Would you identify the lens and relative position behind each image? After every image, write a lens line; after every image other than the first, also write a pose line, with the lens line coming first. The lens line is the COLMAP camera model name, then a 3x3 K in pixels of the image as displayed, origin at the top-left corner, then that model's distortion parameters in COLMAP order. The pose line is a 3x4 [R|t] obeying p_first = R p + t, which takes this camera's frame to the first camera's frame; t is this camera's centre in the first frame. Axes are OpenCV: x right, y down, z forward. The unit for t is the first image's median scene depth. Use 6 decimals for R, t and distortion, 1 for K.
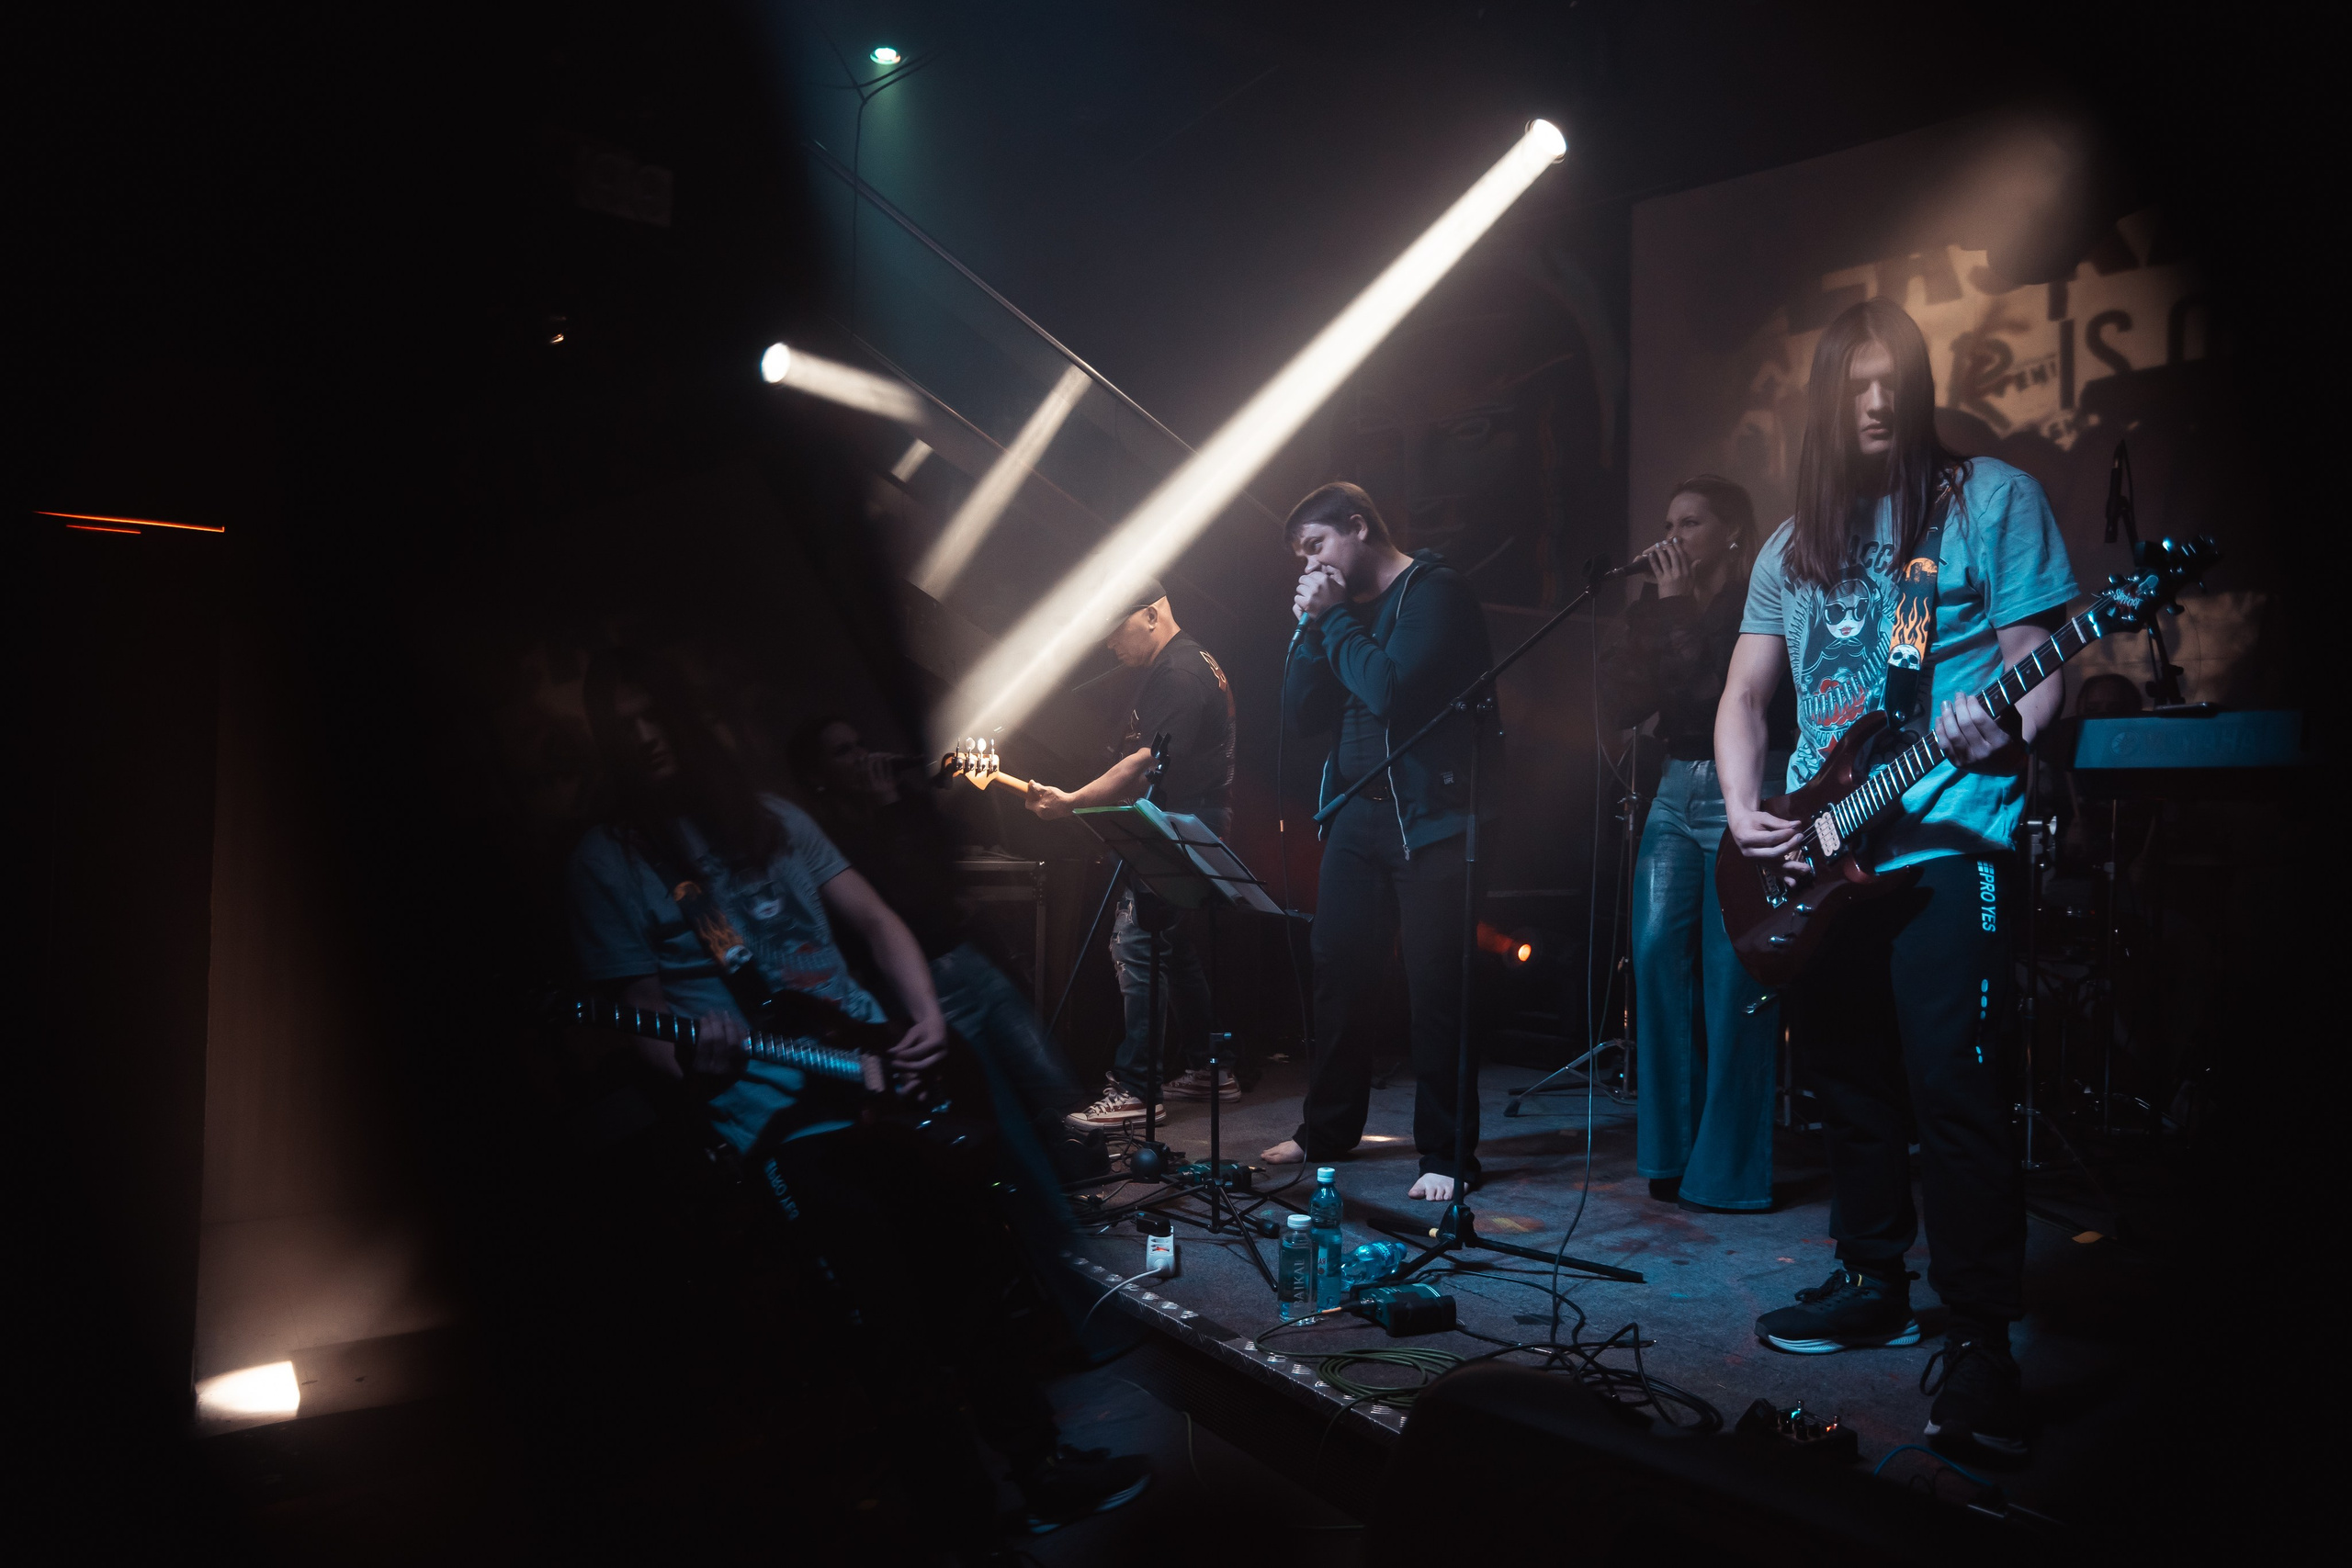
lens RADIAL K [[1595.4, 0, 1166.5], [0, 1595.4, 781.5], [0, 0, 1]] dist [-0.115401, 0.208897]
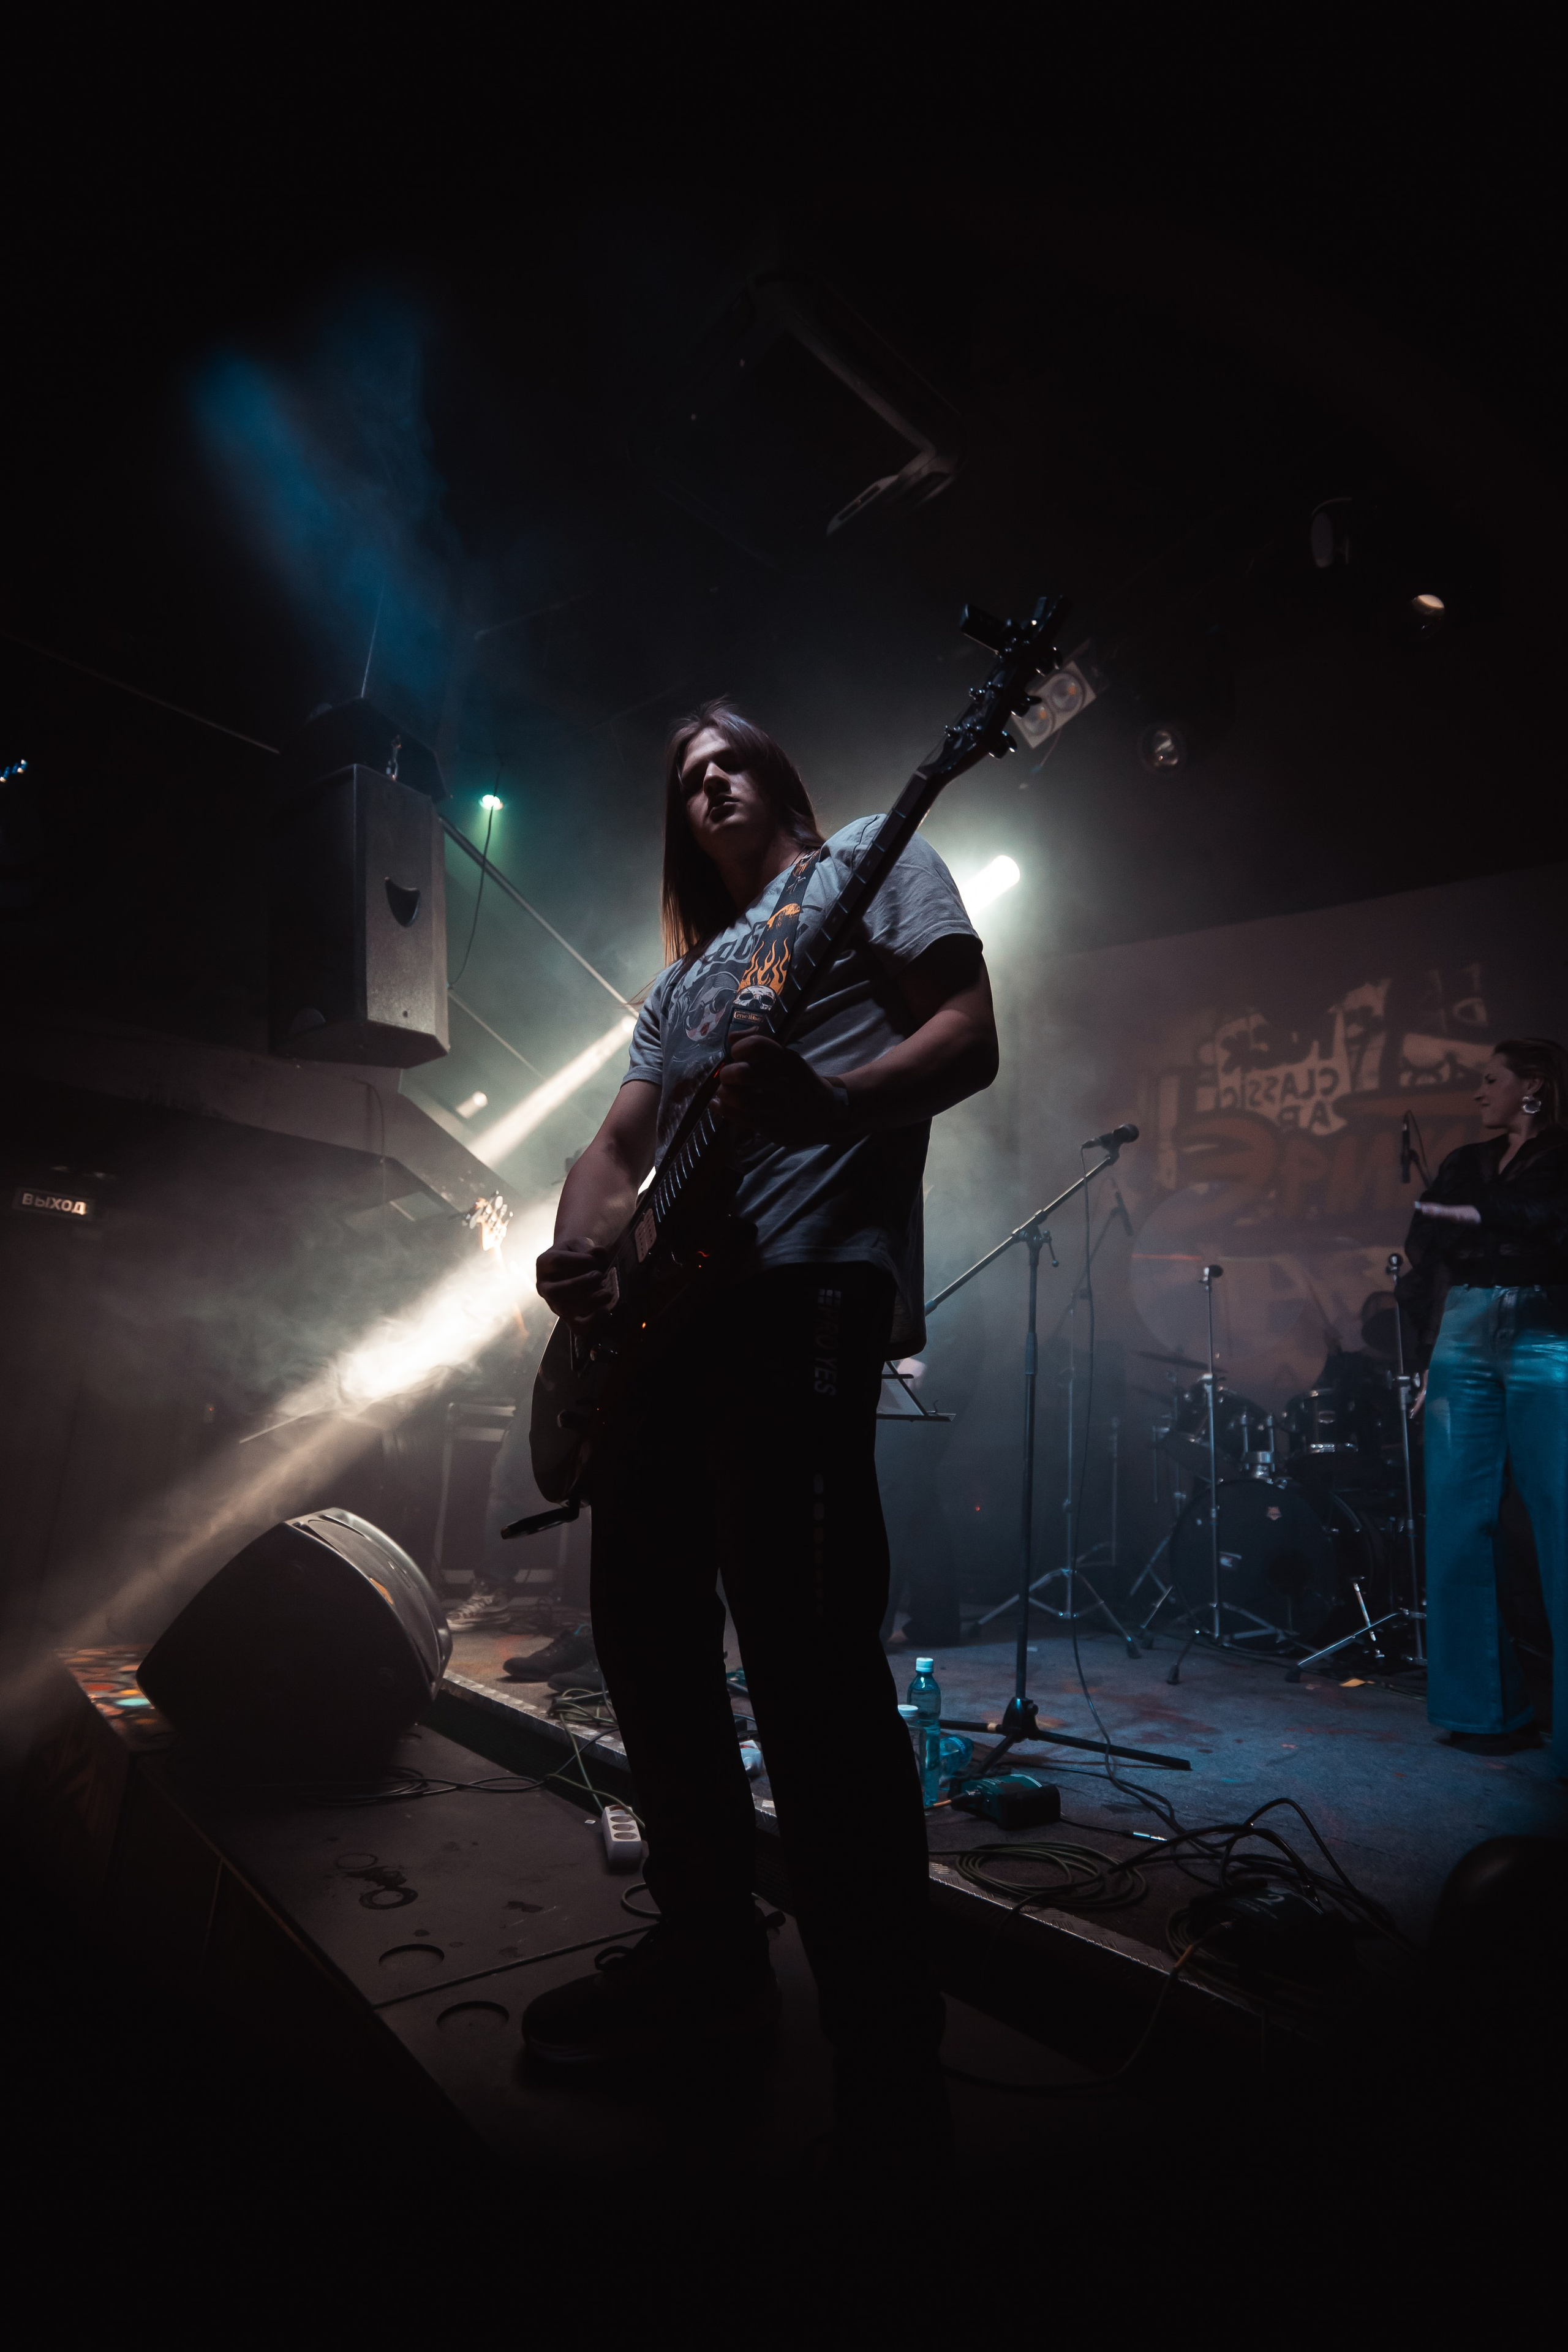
lens RADIAL K [[1127.8, 0, 792.3], [0, 1127.8, 1174.8], [0, 0, 1]] dist [-0.142841, 0.110330]
pose [[0.985285, 0.066224, 0.157567, -0.106693], [-0.030818, 0.975611, -0.217333, 0.089066], [-0.168116, 0.209279, 0.963296, 0.243375]]
